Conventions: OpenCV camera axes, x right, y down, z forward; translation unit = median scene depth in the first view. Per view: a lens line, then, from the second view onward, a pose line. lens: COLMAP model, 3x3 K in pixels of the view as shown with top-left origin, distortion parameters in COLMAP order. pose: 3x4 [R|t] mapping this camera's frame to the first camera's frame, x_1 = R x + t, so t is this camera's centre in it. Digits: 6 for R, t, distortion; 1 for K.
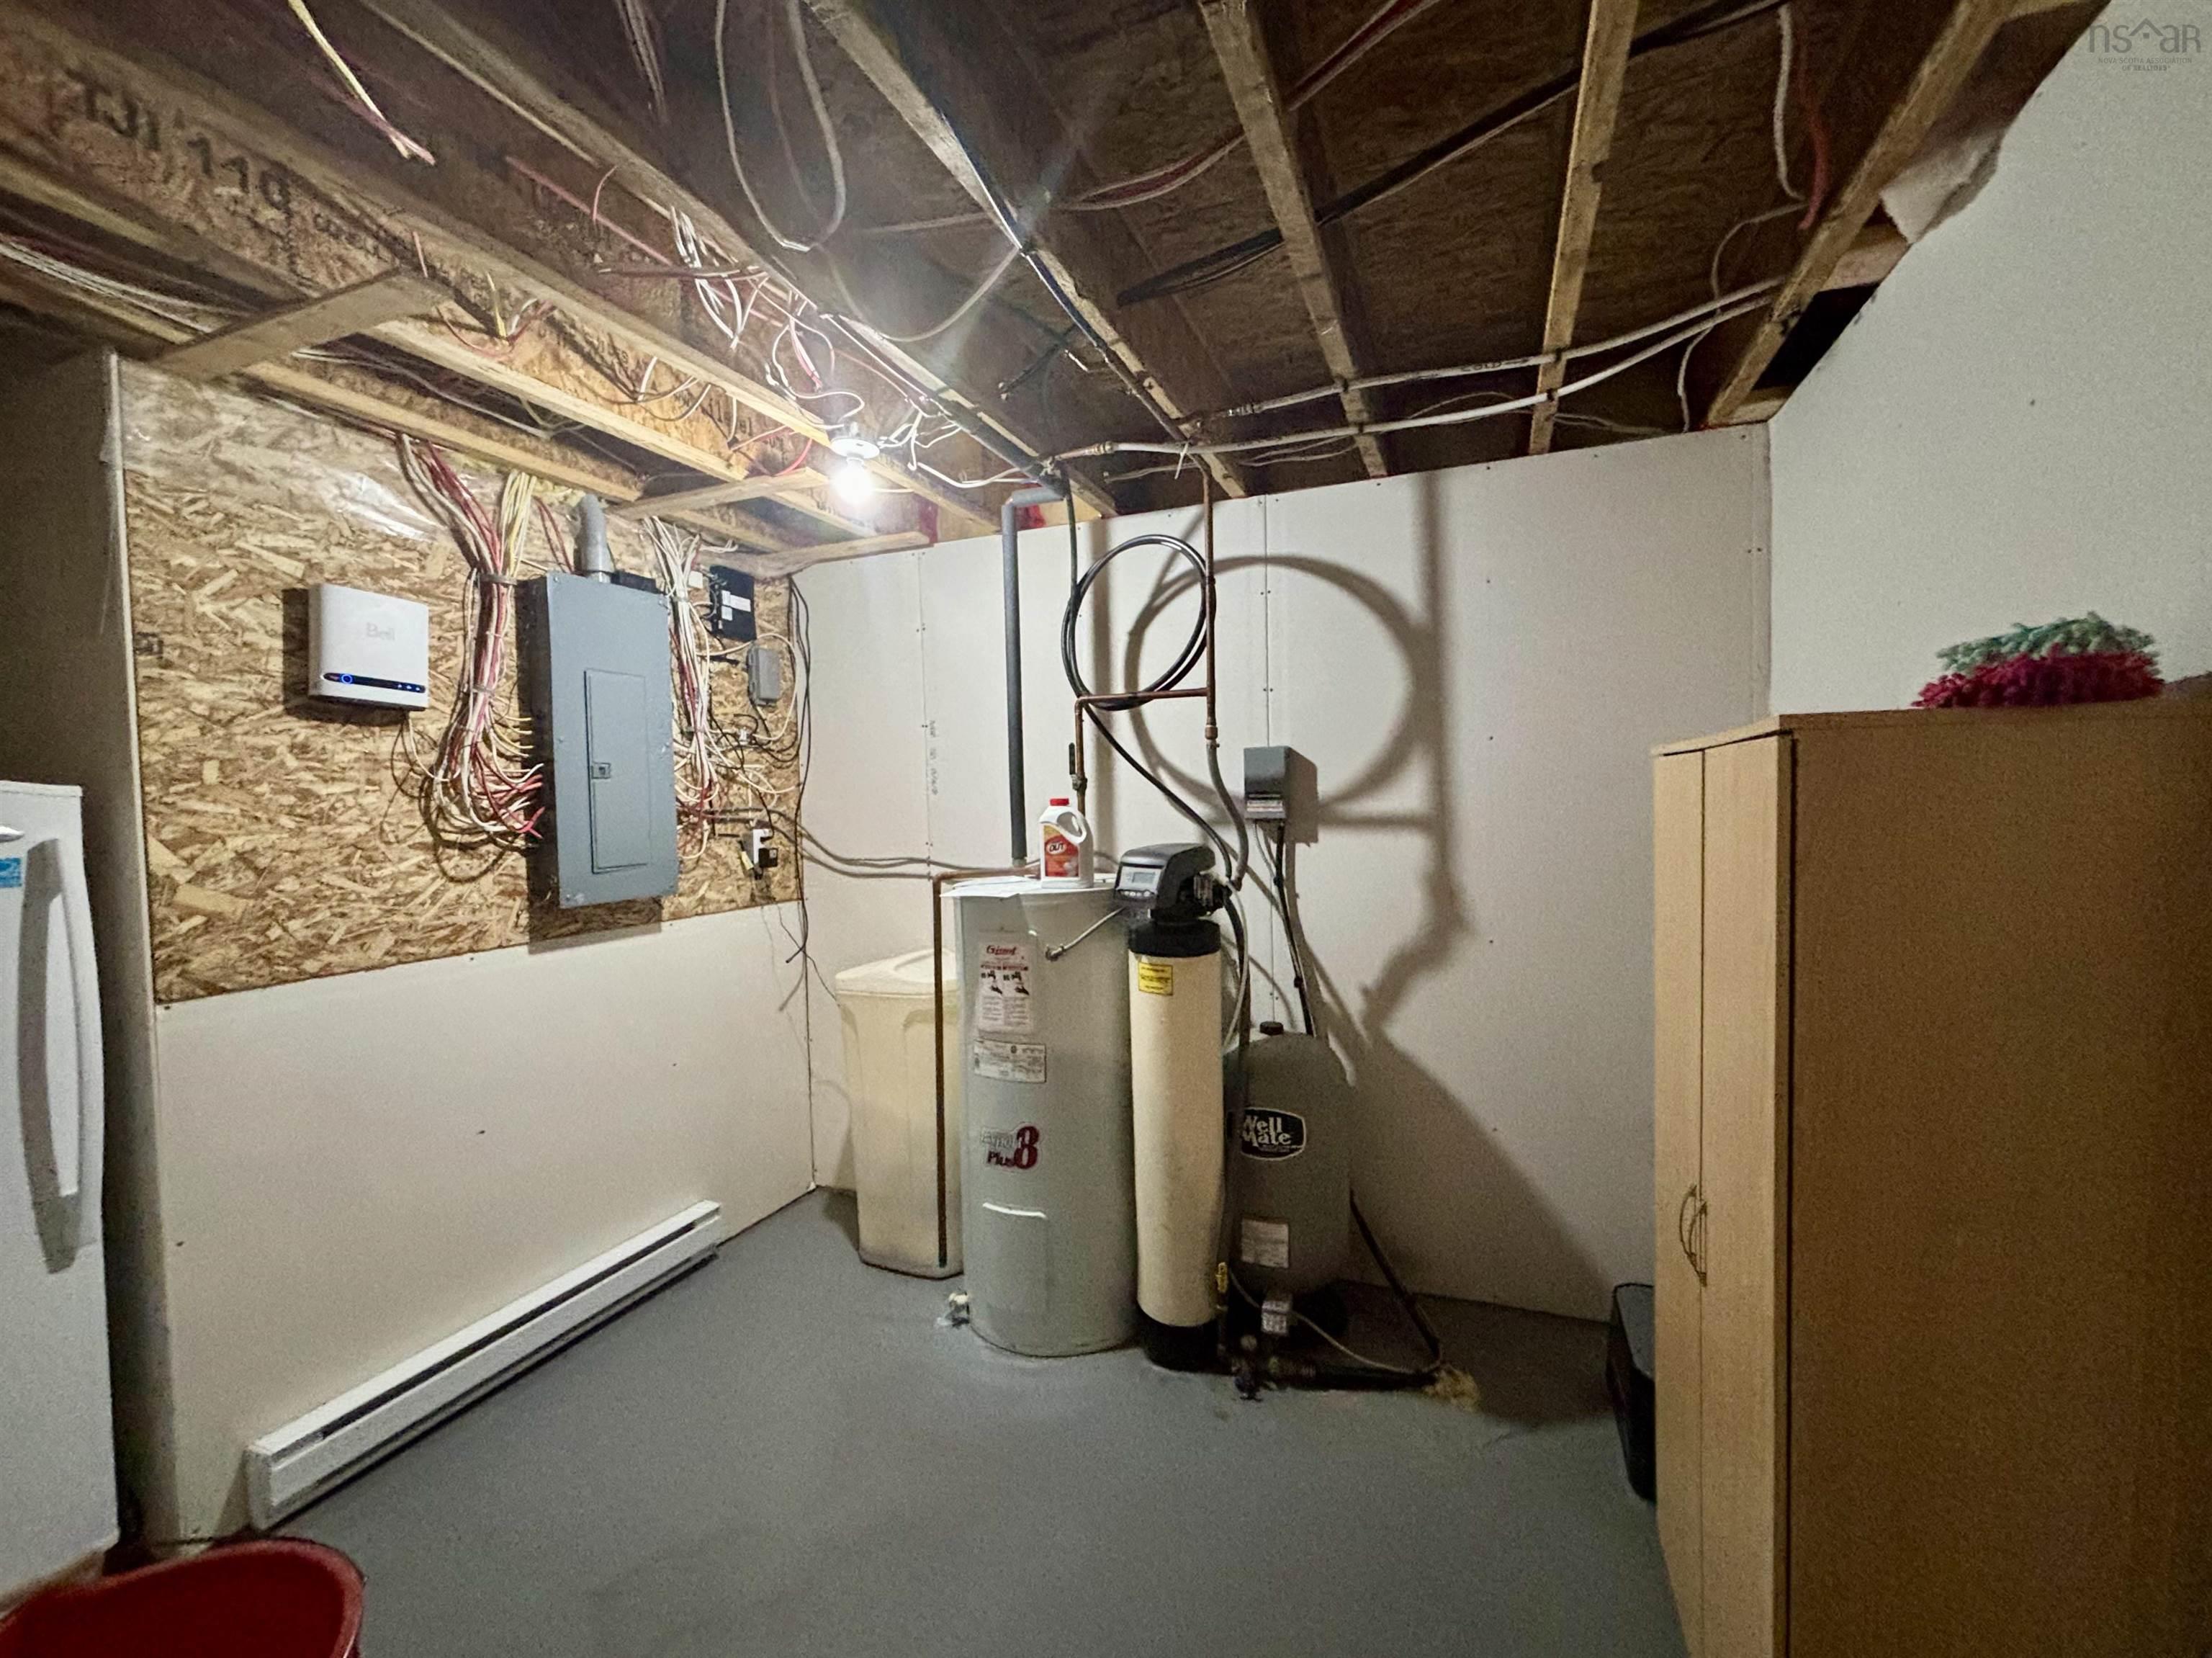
lens RADIAL K [[970.0, 0, 1099.1], [0, 970.0, 832.8], [0, 0, 1]] dist [-0.002686, -0.000328]
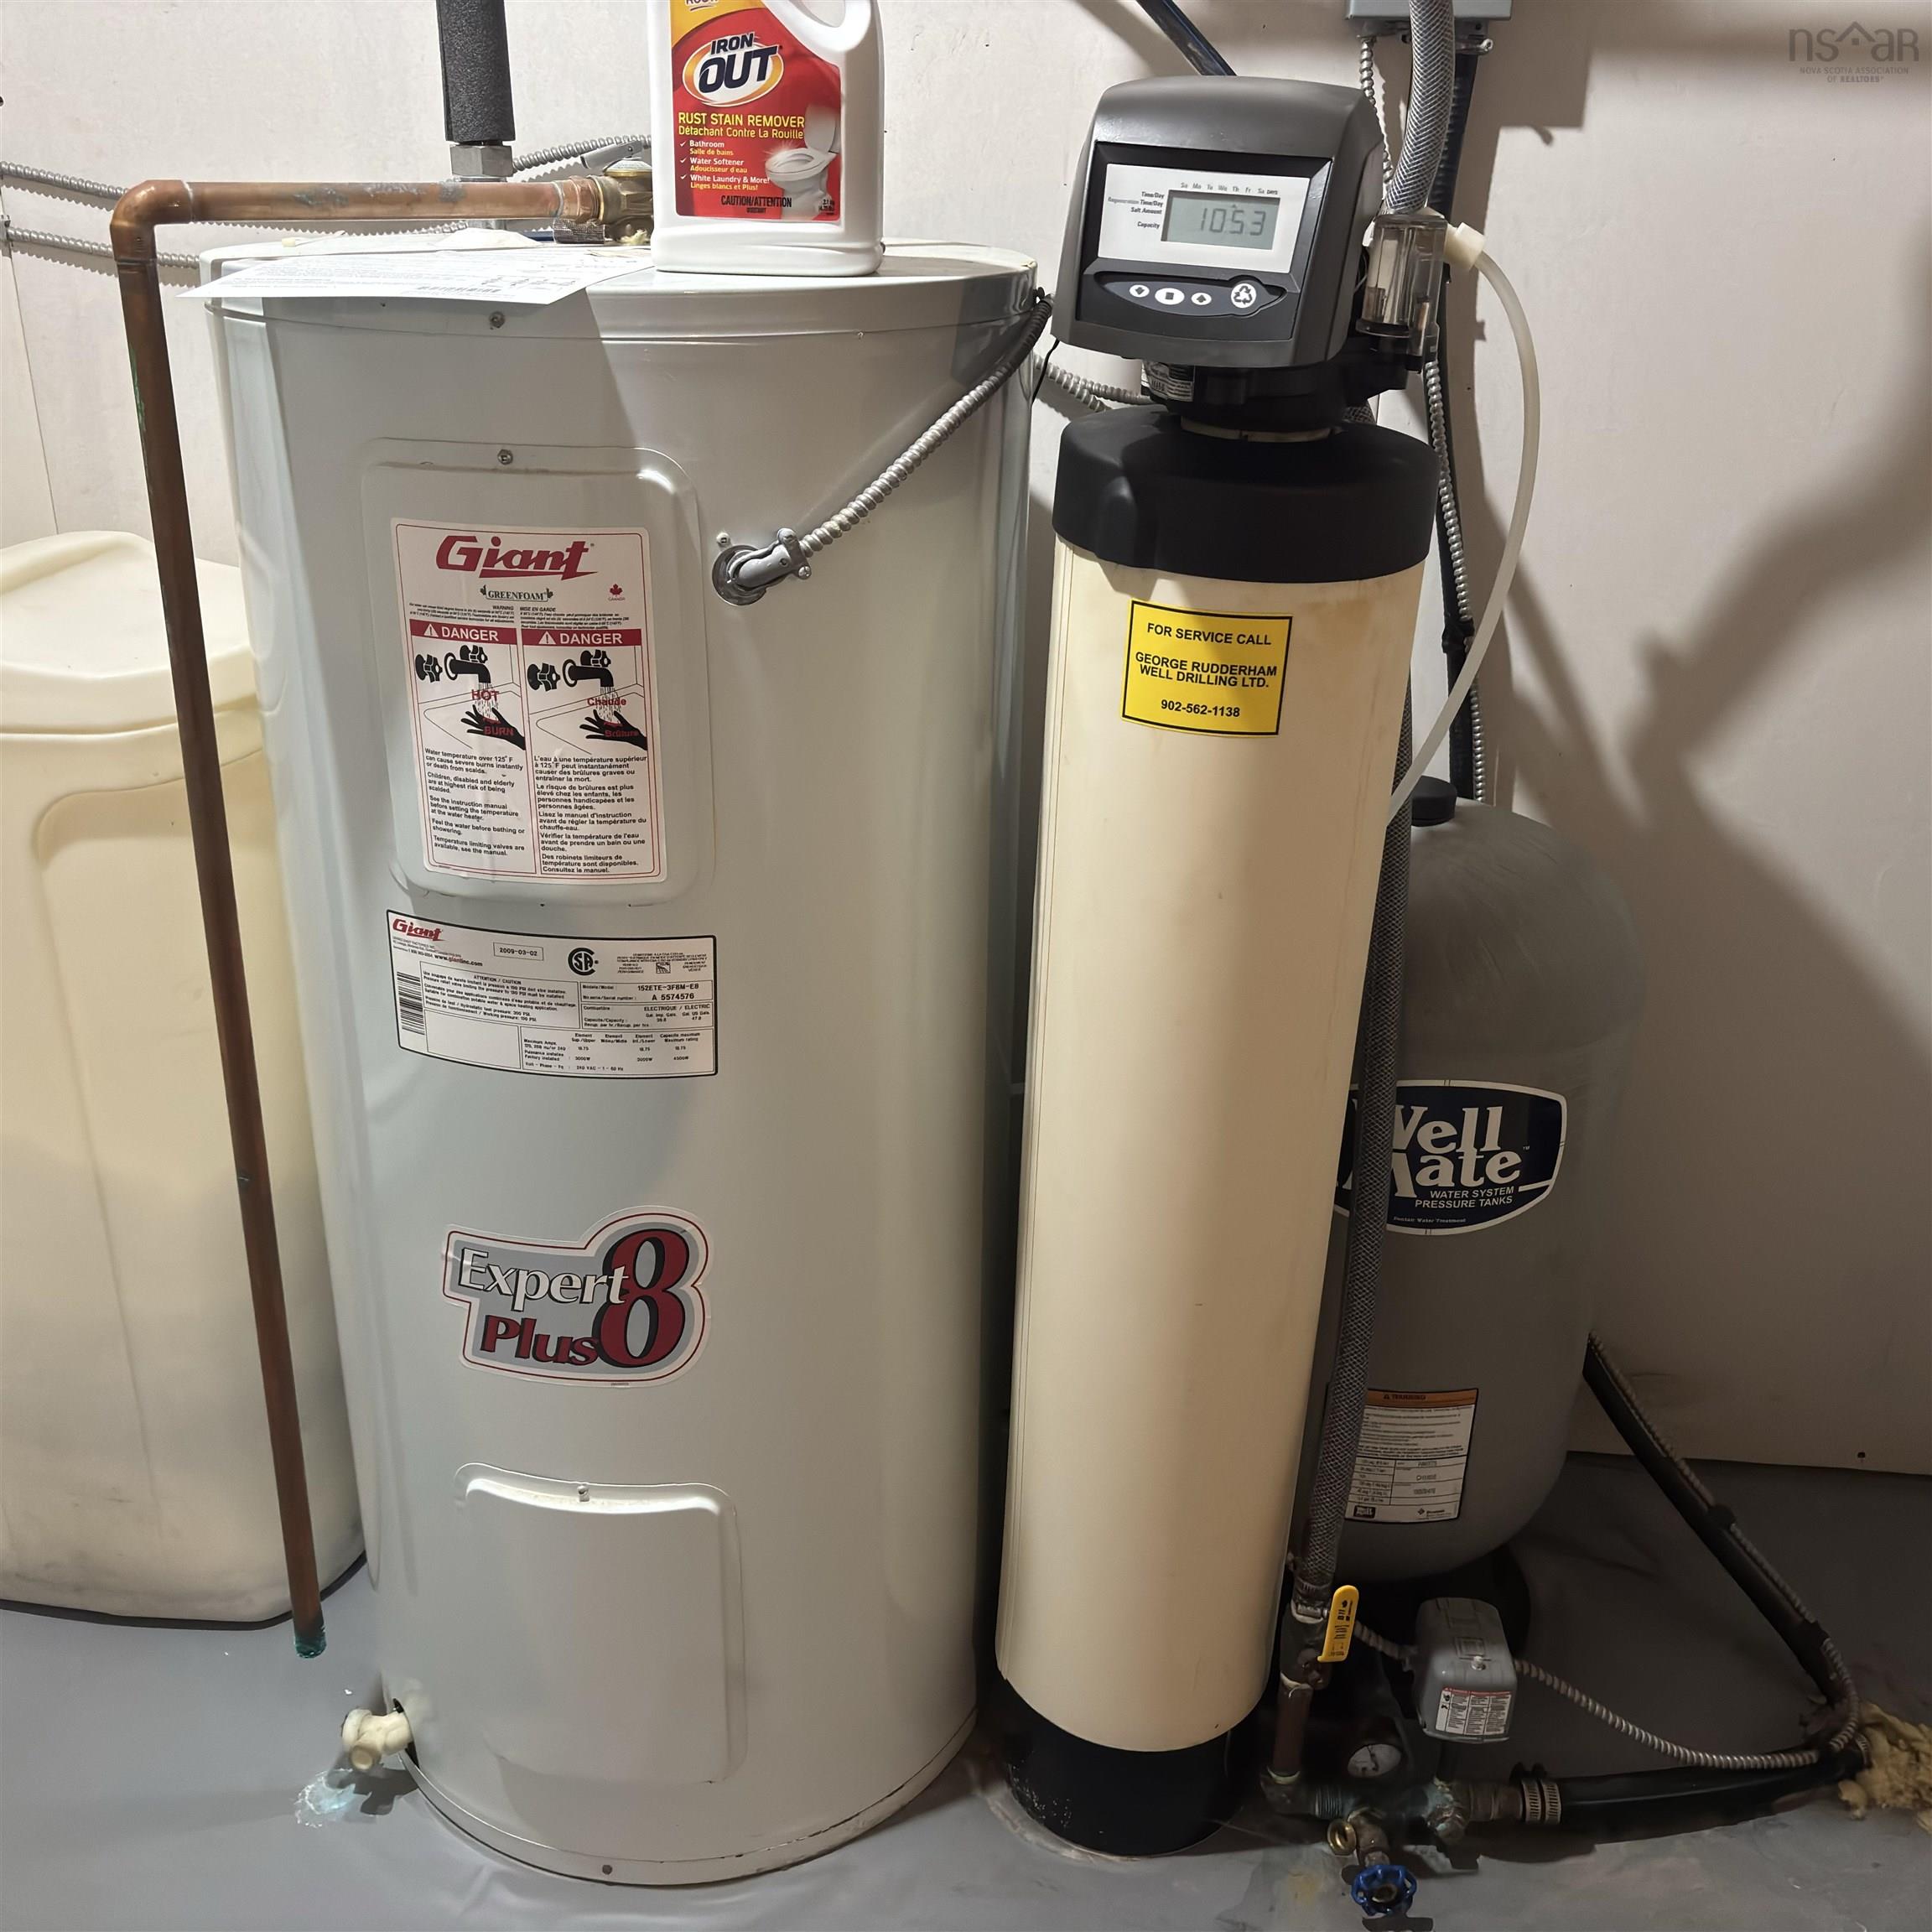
lens RADIAL K [[1906.8, 0, 967.8], [0, 1906.8, 962.7], [0, 0, 1]] dist [0.043430, 0.000000]
pose [[0.949858, -0.083170, 0.301418, -0.141504], [-0.029755, 0.935559, 0.351914, 0.049135], [-0.311263, -0.343236, 0.886174, 0.536909]]
